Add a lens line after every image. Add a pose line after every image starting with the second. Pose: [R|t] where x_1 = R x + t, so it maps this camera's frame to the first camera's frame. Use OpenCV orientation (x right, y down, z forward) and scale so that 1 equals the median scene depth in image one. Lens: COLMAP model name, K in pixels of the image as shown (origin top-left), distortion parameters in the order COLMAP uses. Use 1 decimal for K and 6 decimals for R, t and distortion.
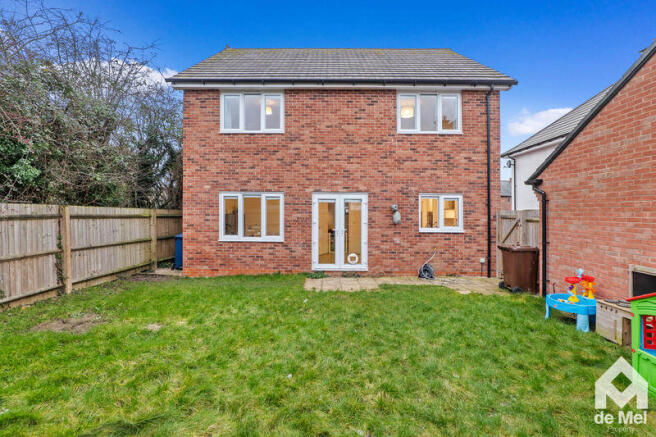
lens RADIAL K [[305.4, 0, 328.7], [0, 305.4, 217.5], [0, 0, 1]] dist [0.000014, 0.000018]
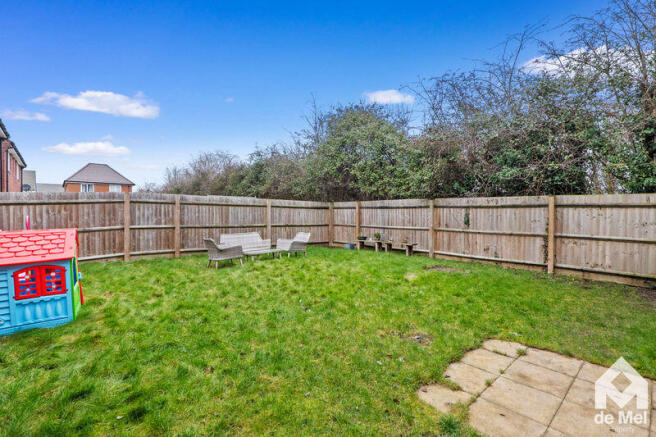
lens RADIAL K [[305.4, 0, 328.3], [0, 305.4, 216.5], [0, 0, 1]] dist [0.000014, 0.000018]
pose [[-0.751463, 0.013902, -0.659628, 0.526538], [-0.006054, 0.999591, 0.027964, 0.011666], [0.659747, 0.025007, -0.751071, 1.353926]]
